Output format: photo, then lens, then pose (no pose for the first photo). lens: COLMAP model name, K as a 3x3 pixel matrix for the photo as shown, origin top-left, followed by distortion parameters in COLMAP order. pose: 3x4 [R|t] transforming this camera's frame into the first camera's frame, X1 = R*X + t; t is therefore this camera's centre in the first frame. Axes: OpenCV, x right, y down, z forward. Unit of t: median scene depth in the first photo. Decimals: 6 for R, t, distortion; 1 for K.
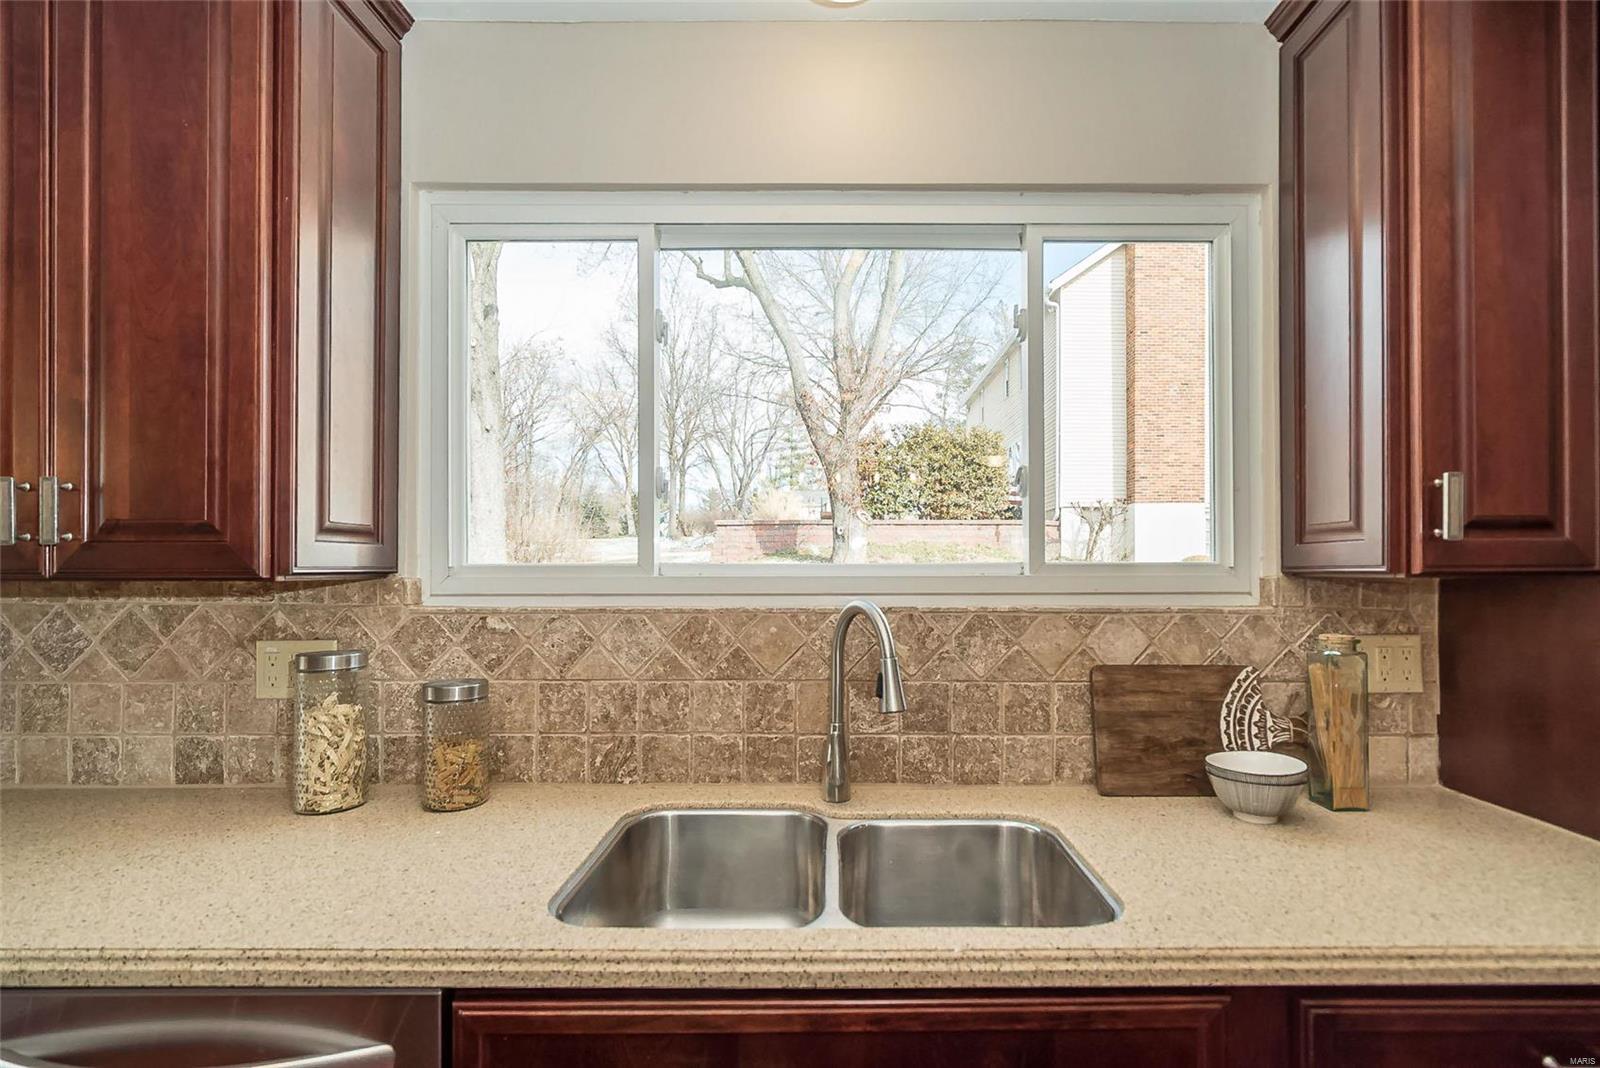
lens RADIAL K [[730.7, 0, 839.5], [0, 730.7, 586.2], [0, 0, 1]] dist [0.002882, 0.000177]
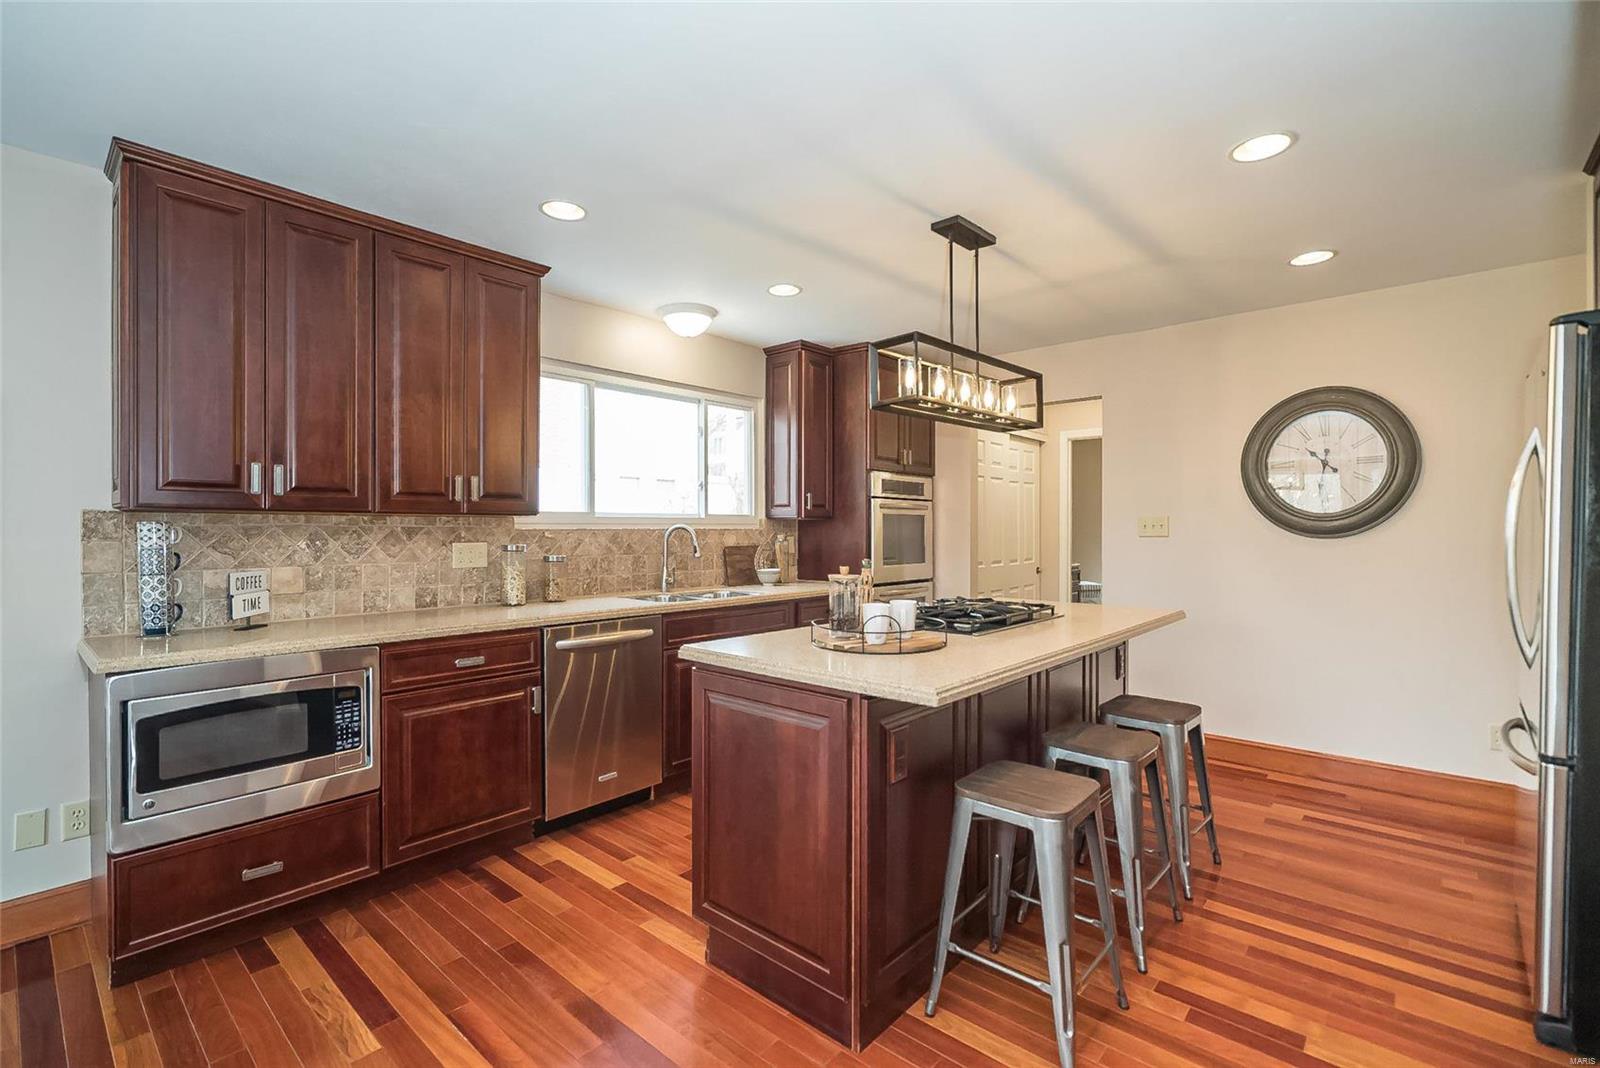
lens RADIAL K [[730.7, 0, 799.7], [0, 730.7, 532.0], [0, 0, 1]] dist [0.002882, 0.000177]
pose [[0.664202, -0.005474, 0.747533, -1.776225], [-0.004178, 0.999930, 0.011034, 0.011172], [-0.747541, -0.010452, 0.664133, -1.312428]]
